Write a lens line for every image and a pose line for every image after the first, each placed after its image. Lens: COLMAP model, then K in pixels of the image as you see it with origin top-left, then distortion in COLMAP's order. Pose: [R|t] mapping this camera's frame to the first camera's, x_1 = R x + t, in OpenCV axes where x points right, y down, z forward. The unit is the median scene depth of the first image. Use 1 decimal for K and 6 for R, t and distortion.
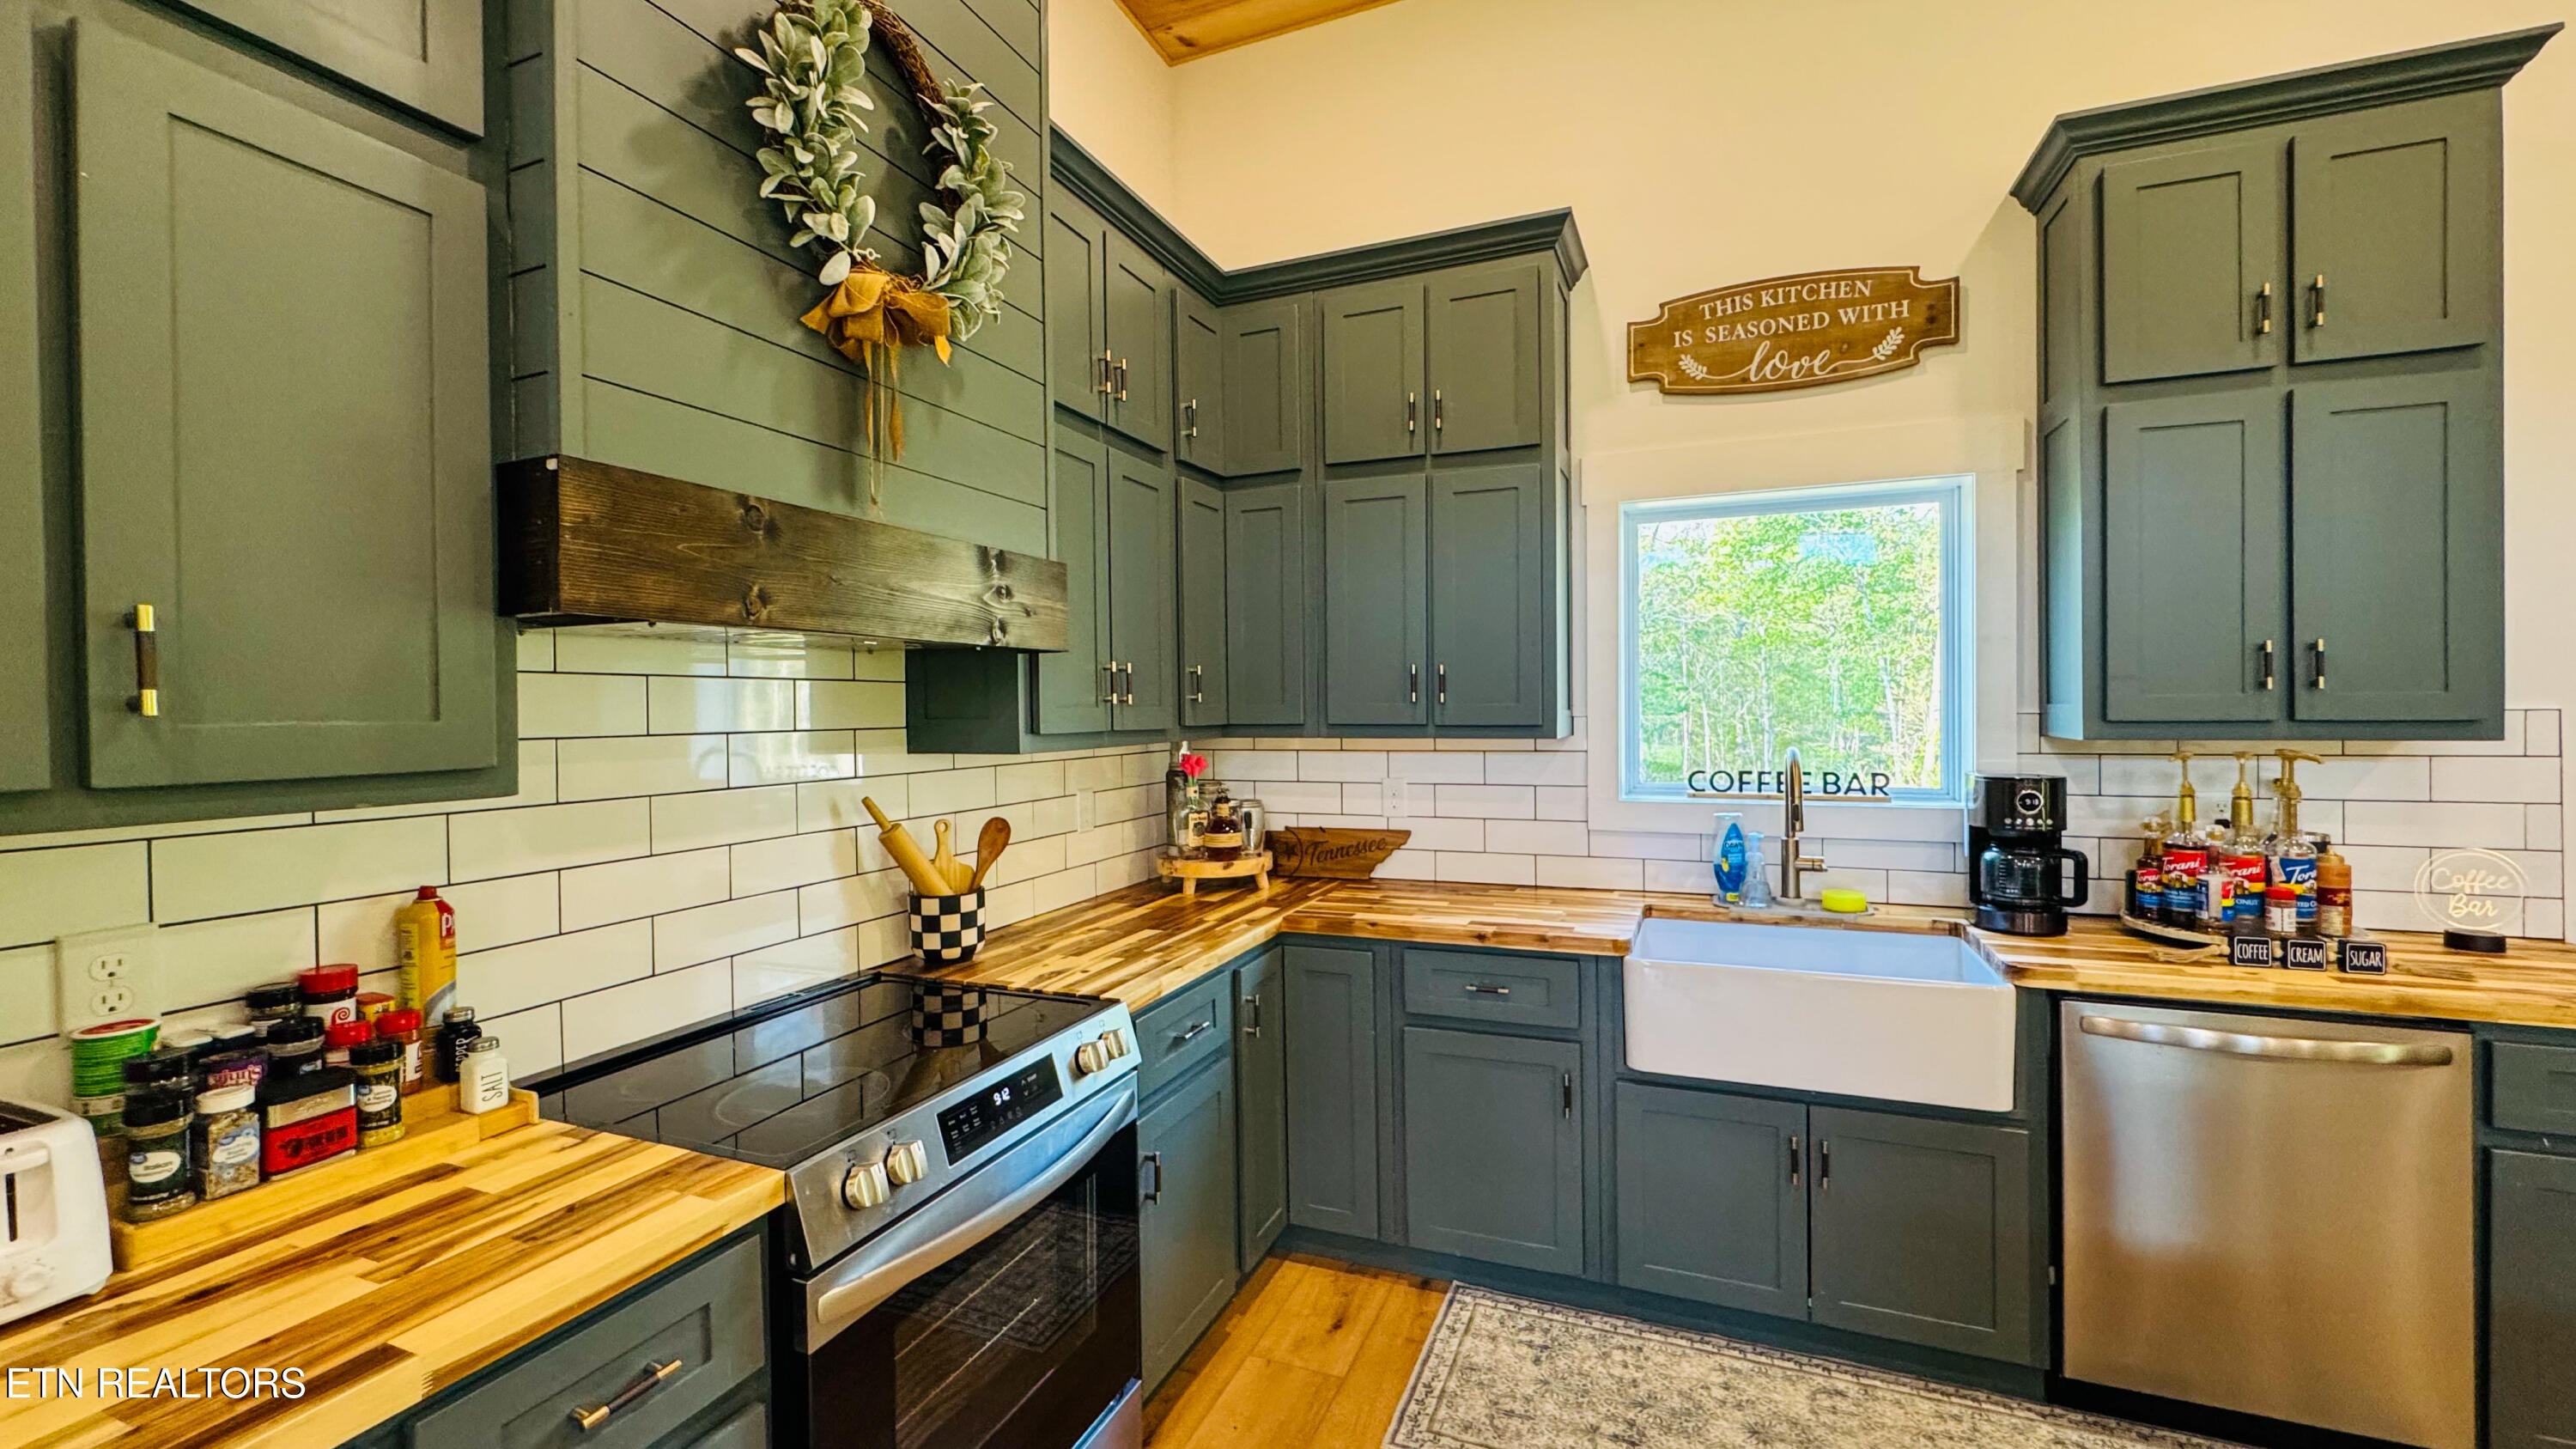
lens RADIAL K [[1027.6, 0, 1287.1], [0, 1027.6, 717.2], [0, 0, 1]] dist [-0.002711, -0.000075]
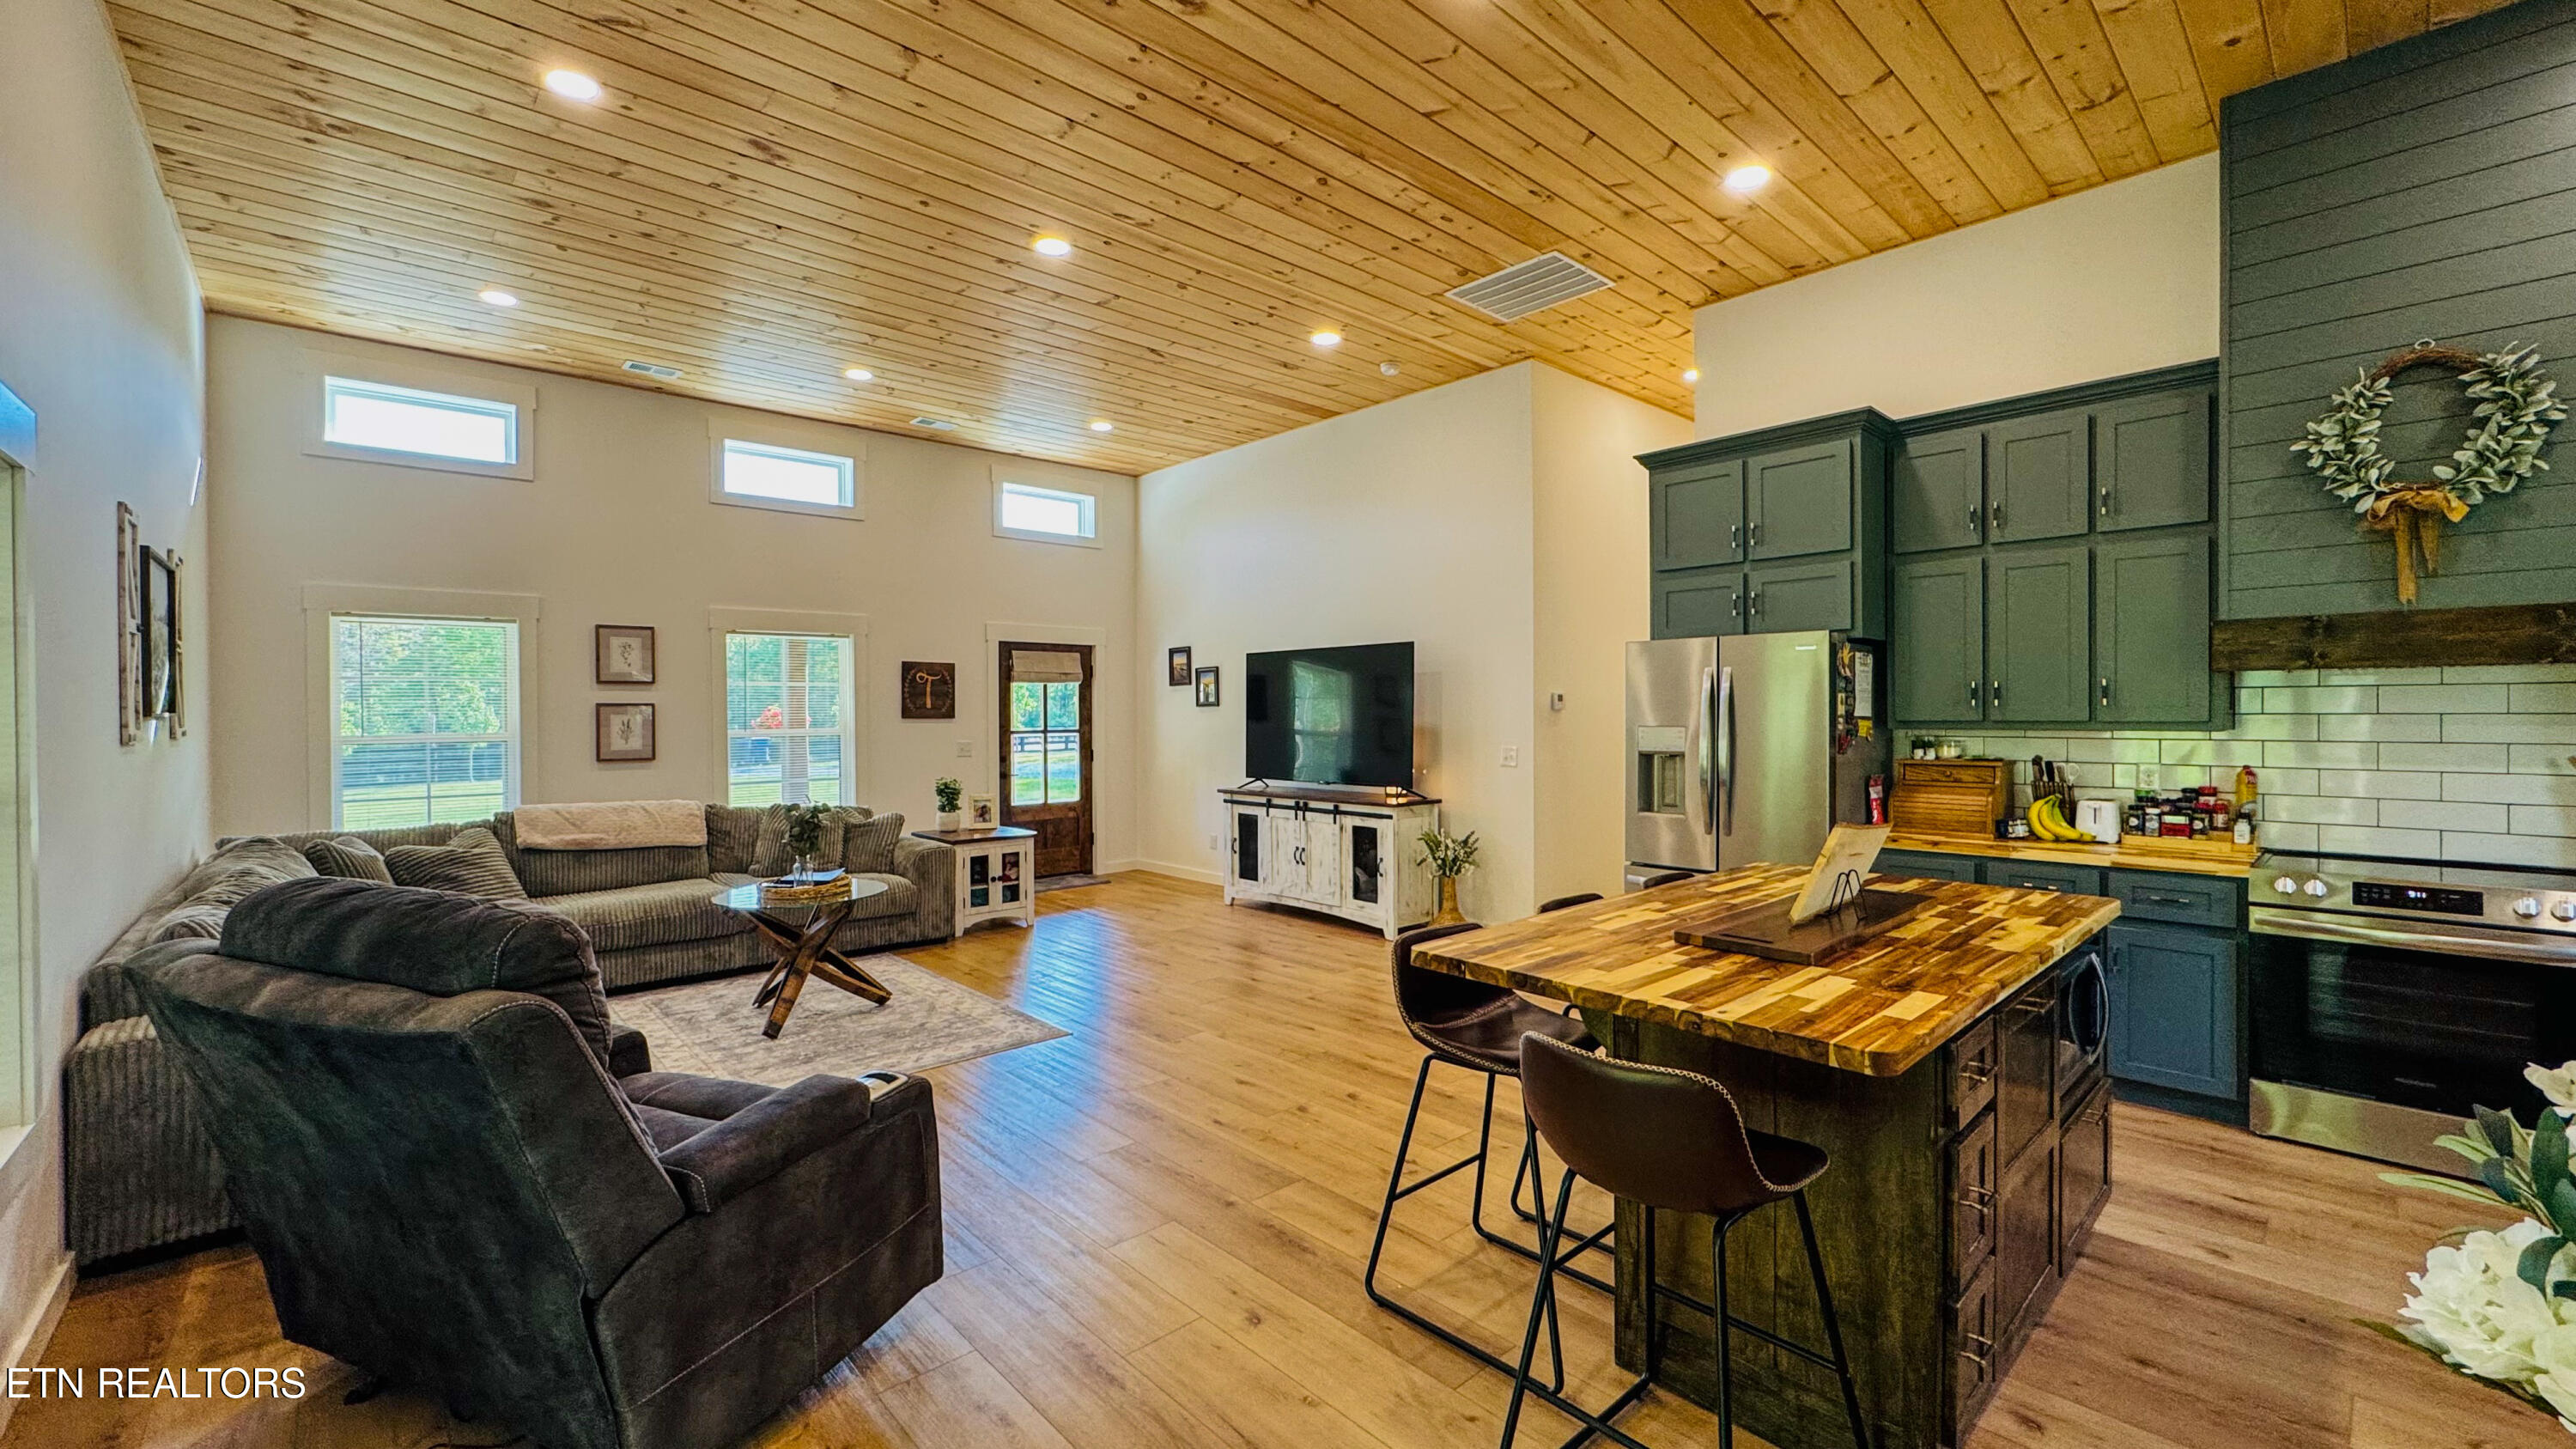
lens RADIAL K [[1027.6, 0, 1293.5], [0, 1027.6, 717.2], [0, 0, 1]] dist [-0.002711, -0.000075]
pose [[-0.422846, 0.020388, -0.905972, 1.655537], [0.003395, 0.999775, 0.020915, -0.019945], [0.906195, 0.005768, -0.422820, -0.103866]]
